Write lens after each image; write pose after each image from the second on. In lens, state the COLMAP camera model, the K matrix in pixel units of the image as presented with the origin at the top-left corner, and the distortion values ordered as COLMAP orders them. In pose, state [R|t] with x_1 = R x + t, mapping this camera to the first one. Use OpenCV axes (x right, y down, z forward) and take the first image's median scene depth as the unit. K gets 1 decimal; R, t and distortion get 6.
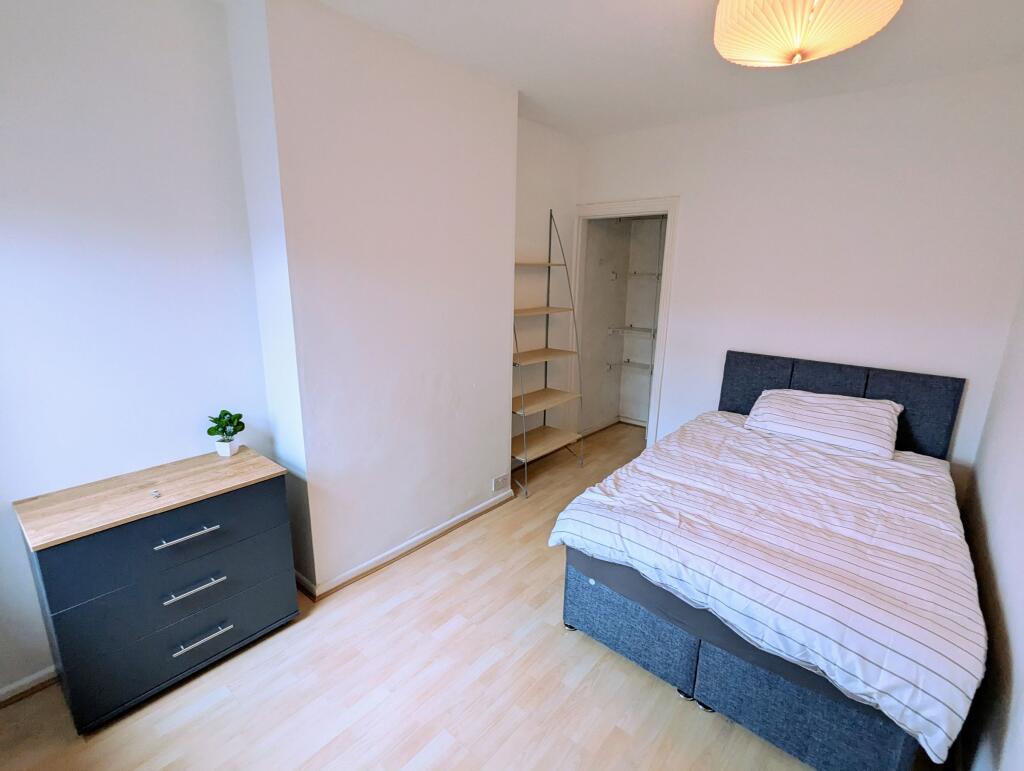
lens RADIAL K [[484.1, 0, 512.2], [0, 484.1, 384.8], [0, 0, 1]] dist [0.002122, -0.001113]
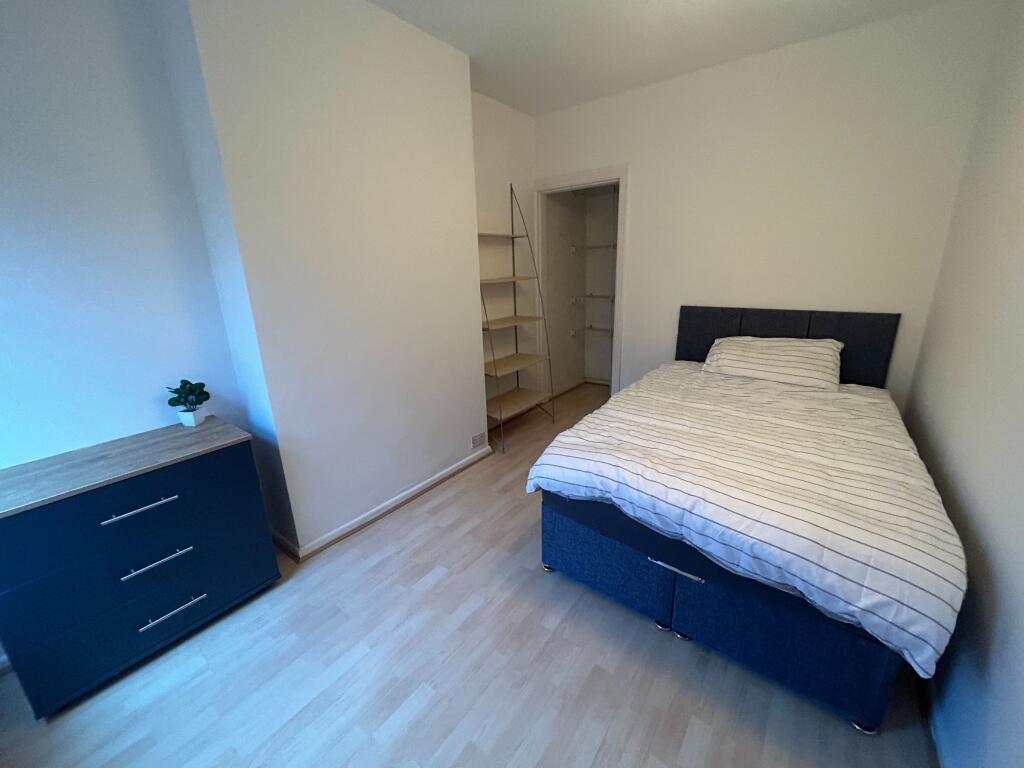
lens RADIAL K [[411.0, 0, 510.4], [0, 411.0, 383.0], [0, 0, 1]] dist [-0.003446, 0.000800]
pose [[0.997382, -0.063094, 0.035333, 0.033457], [0.061653, 0.997276, 0.040491, 0.065666], [-0.037792, -0.038206, 0.998555, 0.145989]]
